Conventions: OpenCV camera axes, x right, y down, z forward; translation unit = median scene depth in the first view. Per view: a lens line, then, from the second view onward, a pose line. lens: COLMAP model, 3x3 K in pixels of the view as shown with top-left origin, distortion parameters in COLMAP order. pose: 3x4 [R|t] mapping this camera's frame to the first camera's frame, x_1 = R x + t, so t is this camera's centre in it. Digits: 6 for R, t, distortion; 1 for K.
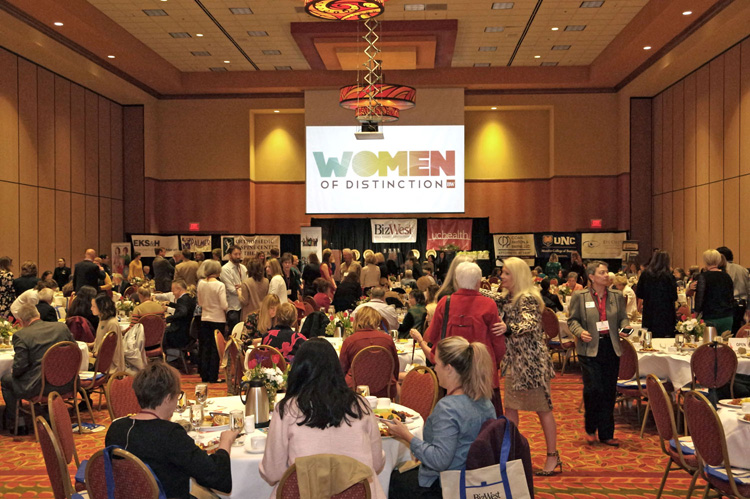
lens RADIAL K [[873.9, 0, 375.0], [0, 873.9, 249.5], [0, 0, 1]] dist [-0.003174, 0.276473]
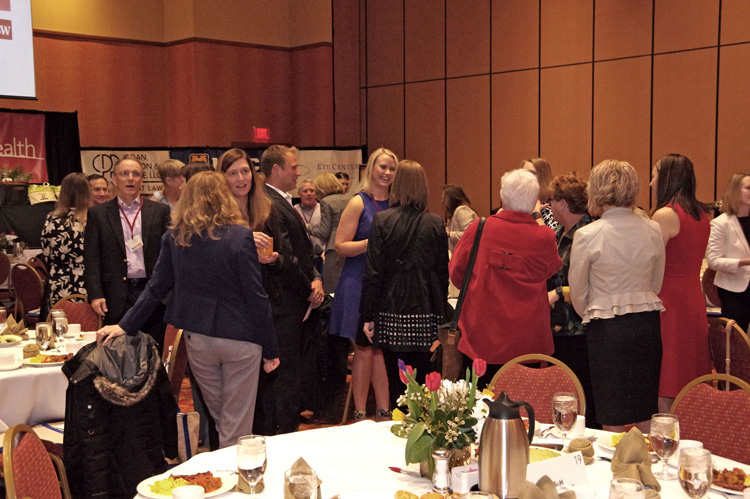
lens RADIAL K [[1071.0, 0, 358.4], [0, 1071.0, 250.2], [0, 0, 1]] dist [0.227537, 0.017447]
pose [[0.707589, -0.044832, 0.705200, -0.182004], [0.008309, 0.998444, 0.055138, 0.006133], [-0.706575, -0.033155, 0.706861, 0.478486]]
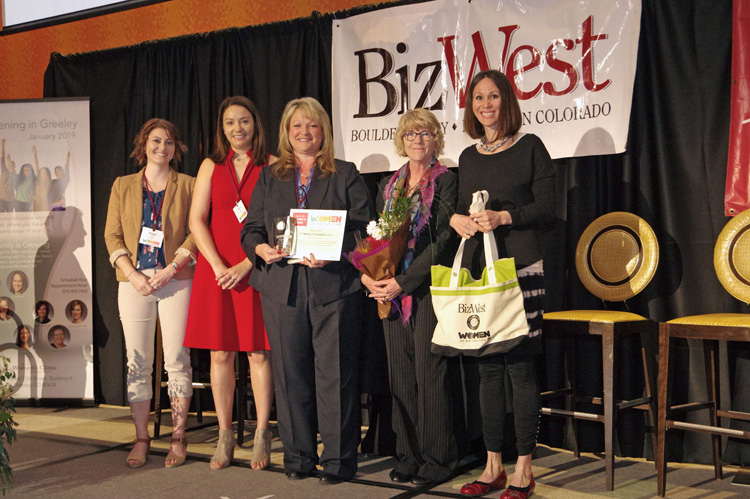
lens RADIAL K [[889.1, 0, 391.9], [0, 889.1, 247.7], [0, 0, 1]] dist [0.056458, 0.013191]
pose [[0.879709, -0.014131, -0.475302, 0.077241], [0.011863, 0.999899, -0.007771, 0.005807], [0.475364, 0.001198, 0.879788, 0.881371]]
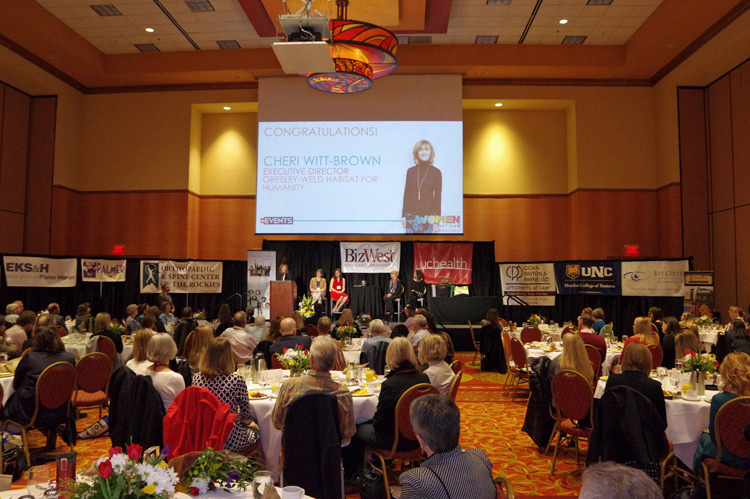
lens RADIAL K [[606.0, 0, 375.0], [0, 606.0, 249.5], [0, 0, 1]] dist [-0.153375, 0.126155]
pose [[0.999934, 0.010594, -0.004514, 0.028373], [-0.010844, 0.998160, -0.059656, 0.003159], [0.003874, 0.059701, 0.998209, 0.476753]]
